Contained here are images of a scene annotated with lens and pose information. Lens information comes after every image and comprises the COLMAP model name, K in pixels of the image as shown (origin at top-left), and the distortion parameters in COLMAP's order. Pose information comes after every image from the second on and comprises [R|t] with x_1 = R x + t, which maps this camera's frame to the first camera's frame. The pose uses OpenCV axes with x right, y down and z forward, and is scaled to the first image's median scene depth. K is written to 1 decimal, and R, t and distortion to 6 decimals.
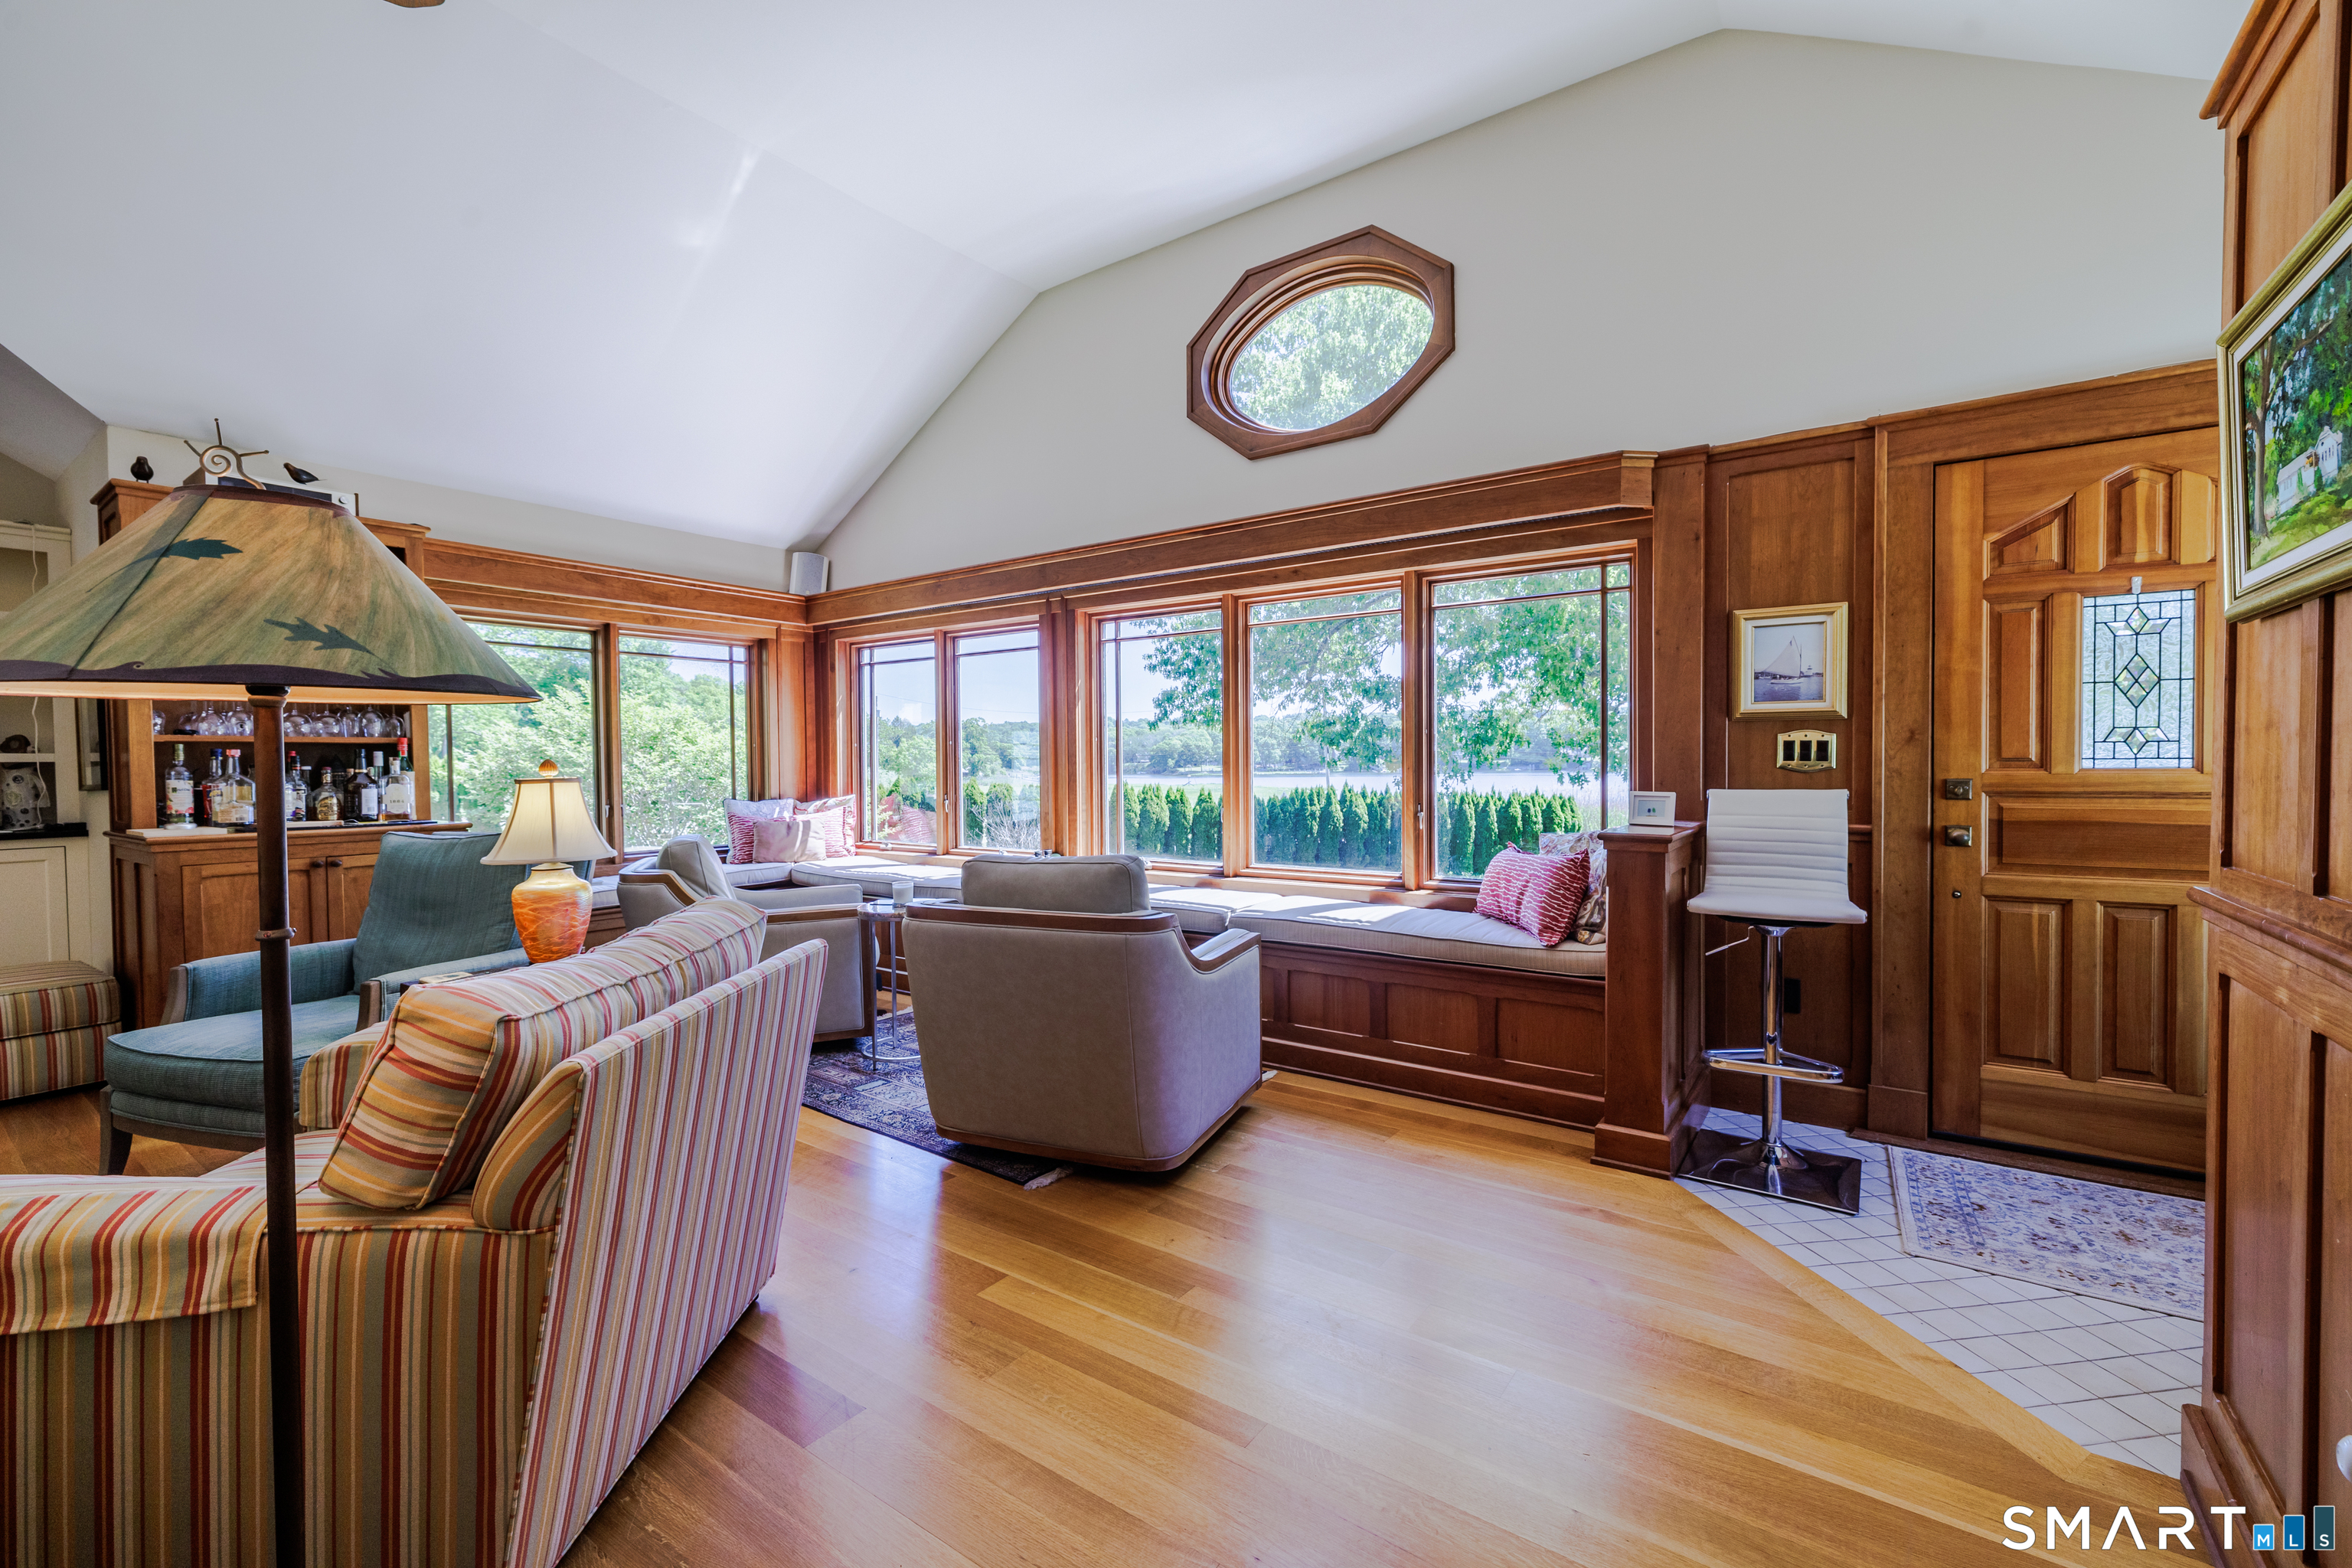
lens RADIAL K [[989.2, 0, 1183.4], [0, 989.2, 783.3], [0, 0, 1]] dist [0.001293, 0.000455]
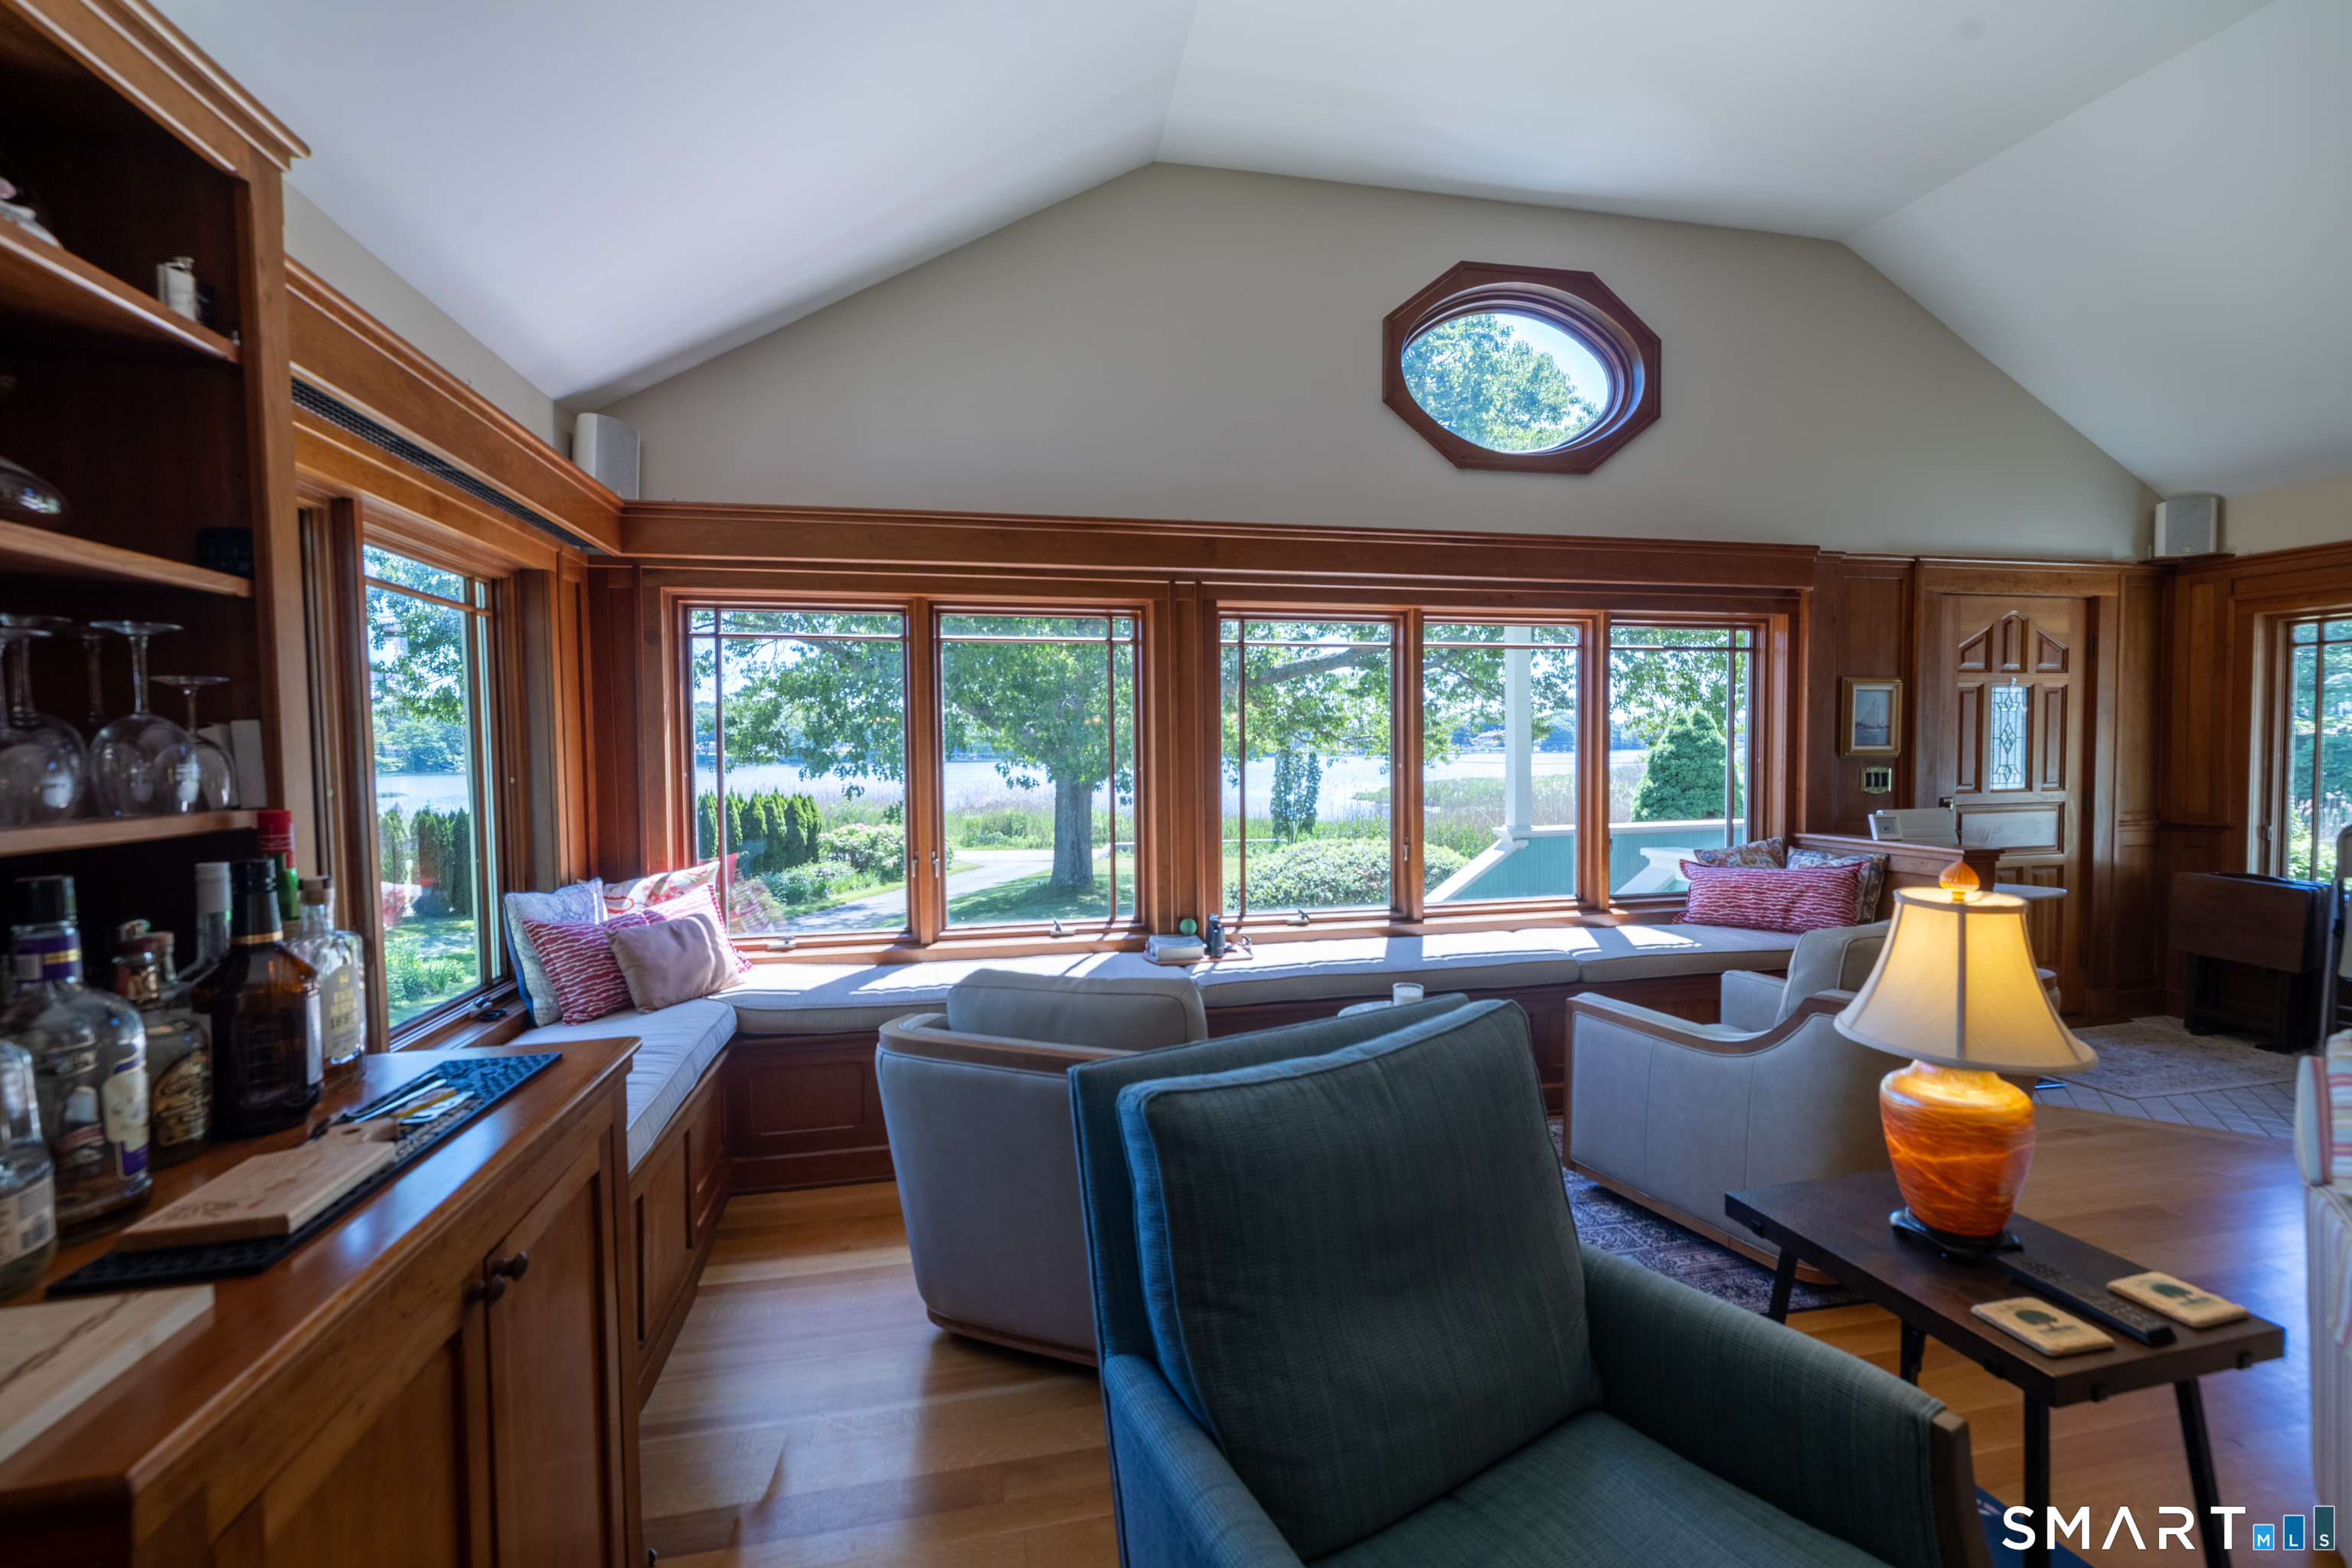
lens RADIAL K [[989.2, 0, 1183.4], [0, 989.2, 783.3], [0, 0, 1]] dist [0.001293, 0.000455]
pose [[0.668416, -0.025695, 0.743344, -1.006212], [0.021662, 0.999652, 0.015076, -0.063653], [-0.743472, 0.006026, 0.668740, 0.719437]]
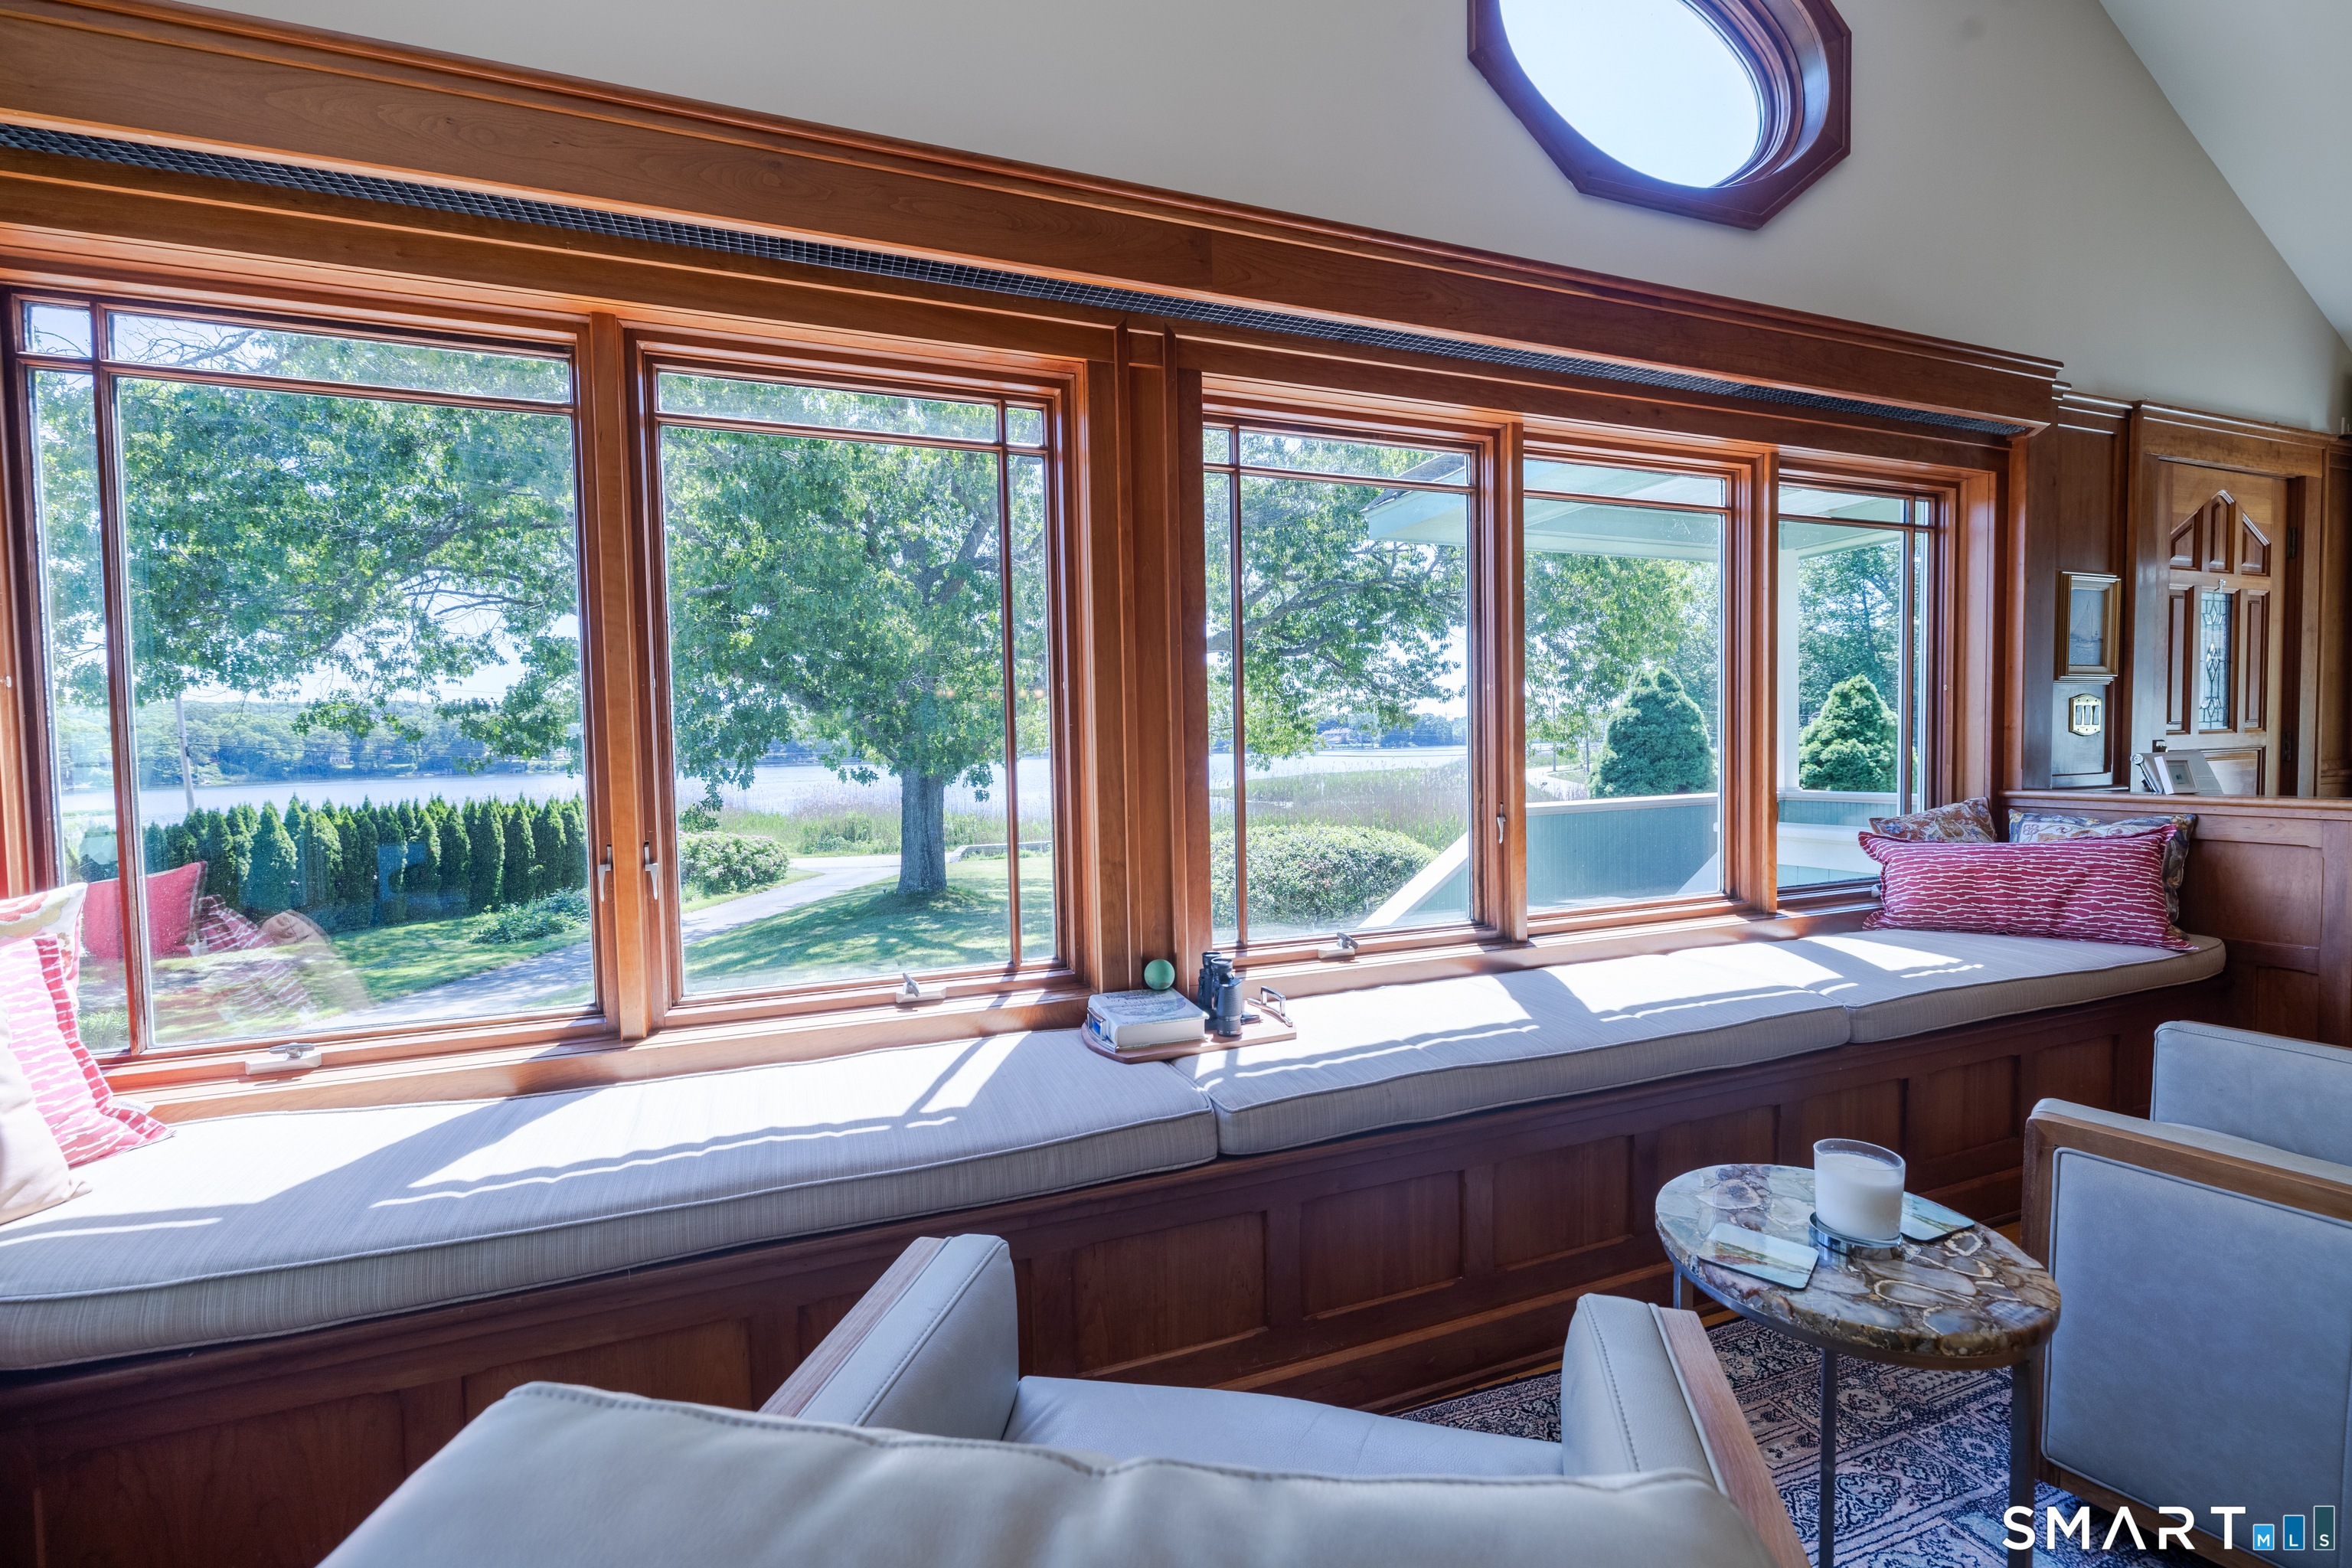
lens RADIAL K [[981.4, 0, 1181.8], [0, 981.4, 781.1], [0, 0, 1]] dist [-0.000250, 0.000323]
pose [[0.549649, -0.034024, 0.834703, -0.666974], [0.035791, 0.999212, 0.017162, -0.012731], [-0.834629, 0.020442, 0.550433, 1.117388]]
